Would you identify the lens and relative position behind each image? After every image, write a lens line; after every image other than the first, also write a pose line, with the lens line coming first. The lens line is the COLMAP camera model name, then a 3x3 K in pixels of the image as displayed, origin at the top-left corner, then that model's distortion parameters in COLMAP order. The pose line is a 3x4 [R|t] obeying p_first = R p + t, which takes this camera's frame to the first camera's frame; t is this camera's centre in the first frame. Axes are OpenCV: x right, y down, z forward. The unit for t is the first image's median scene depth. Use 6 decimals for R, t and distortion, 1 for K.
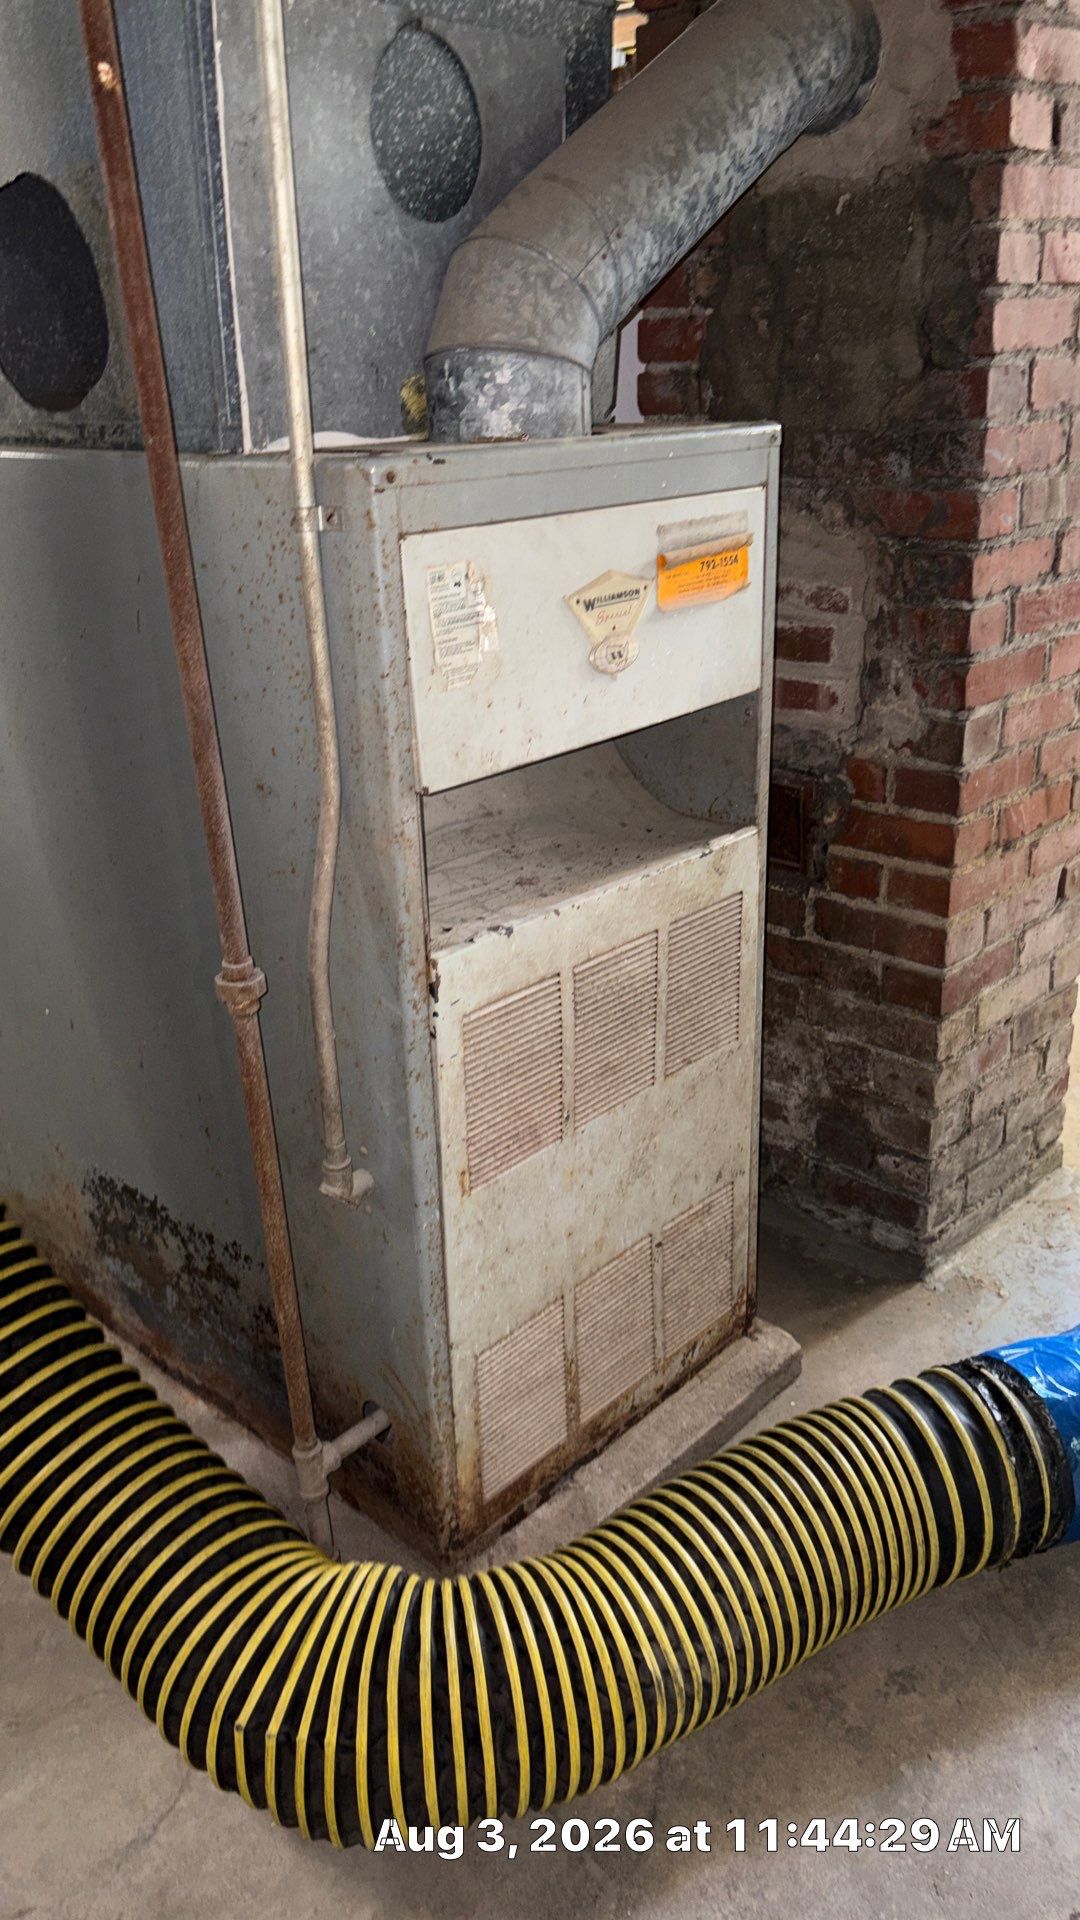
lens RADIAL K [[1382.3, 0, 538.6], [0, 1382.3, 970.1], [0, 0, 1]] dist [-0.002740, -0.026946]
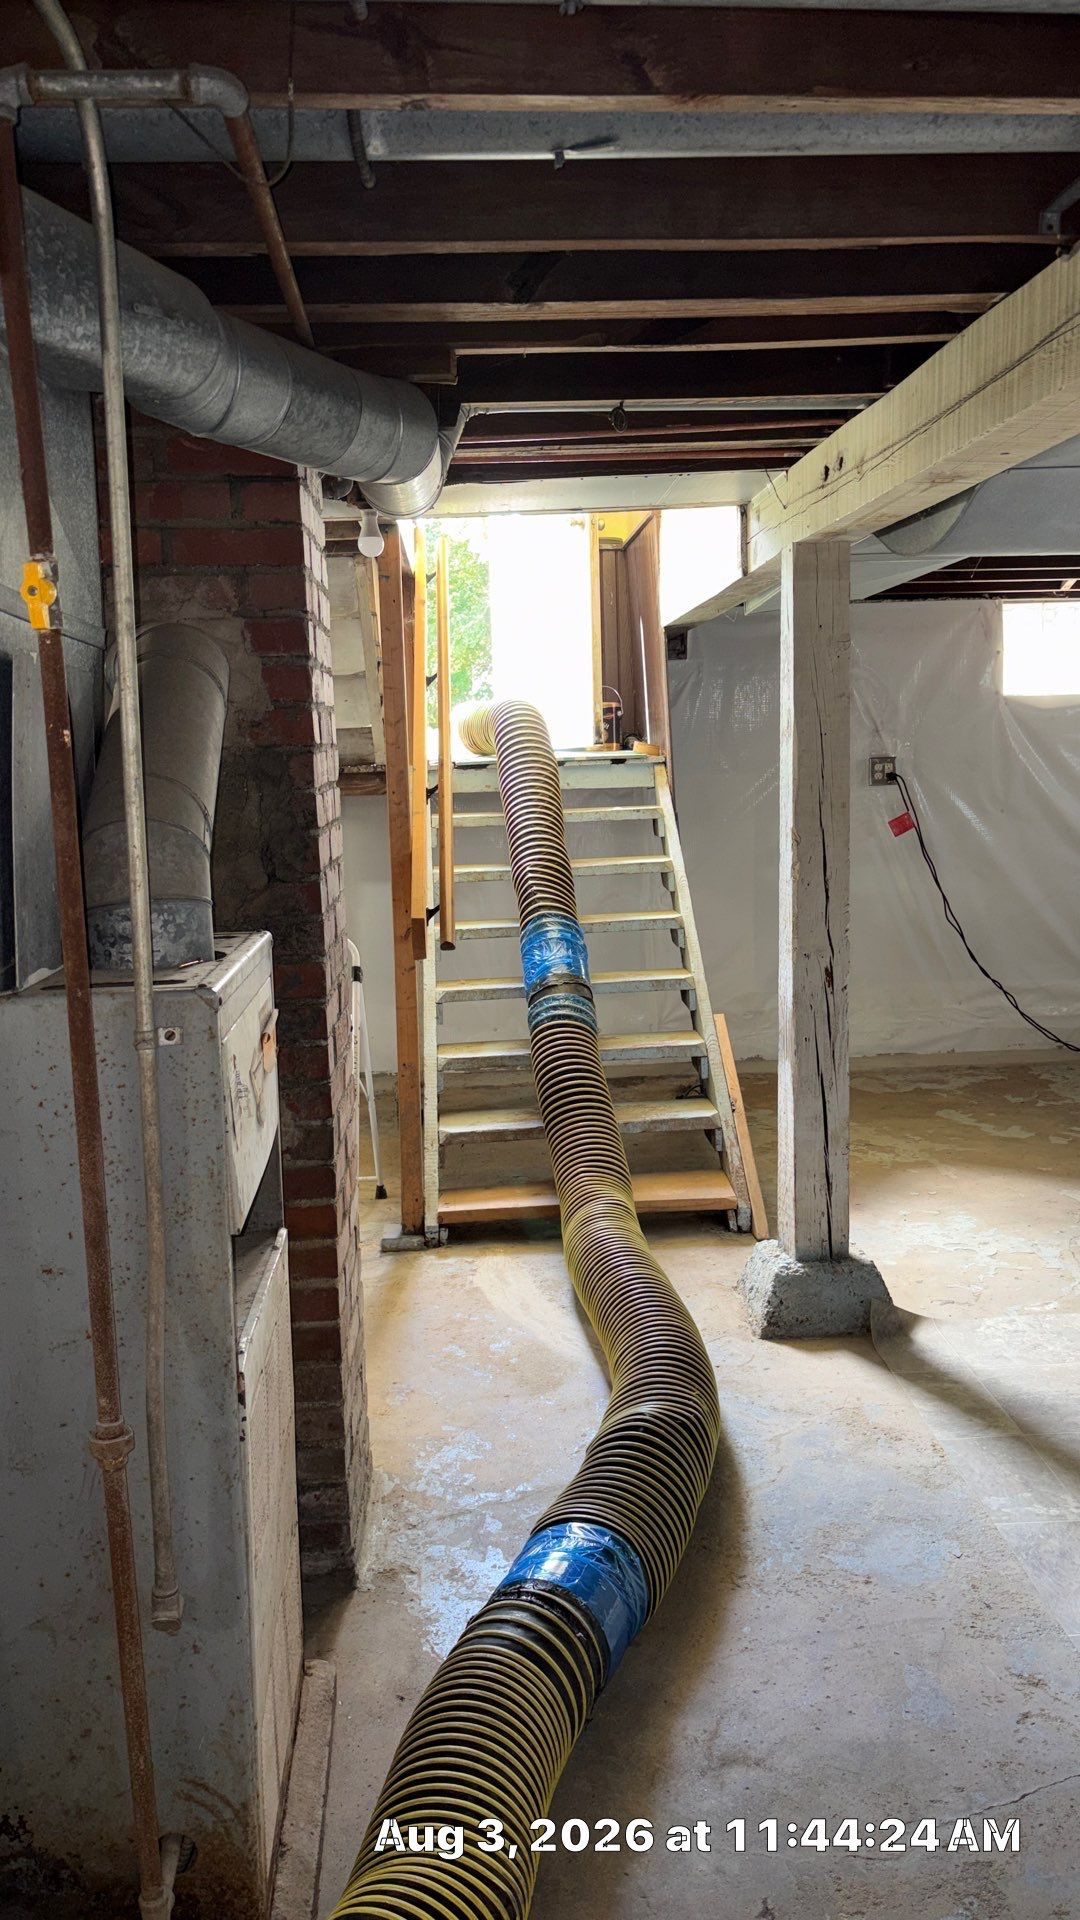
lens RADIAL K [[1382.3, 0, 533.6], [0, 1382.3, 996.6], [0, 0, 1]] dist [-0.002740, -0.026946]
pose [[0.673471, -0.096416, 0.732899, -0.584255], [0.294029, 0.944592, -0.145921, -0.050765], [-0.678221, 0.313767, 0.664504, -0.062795]]
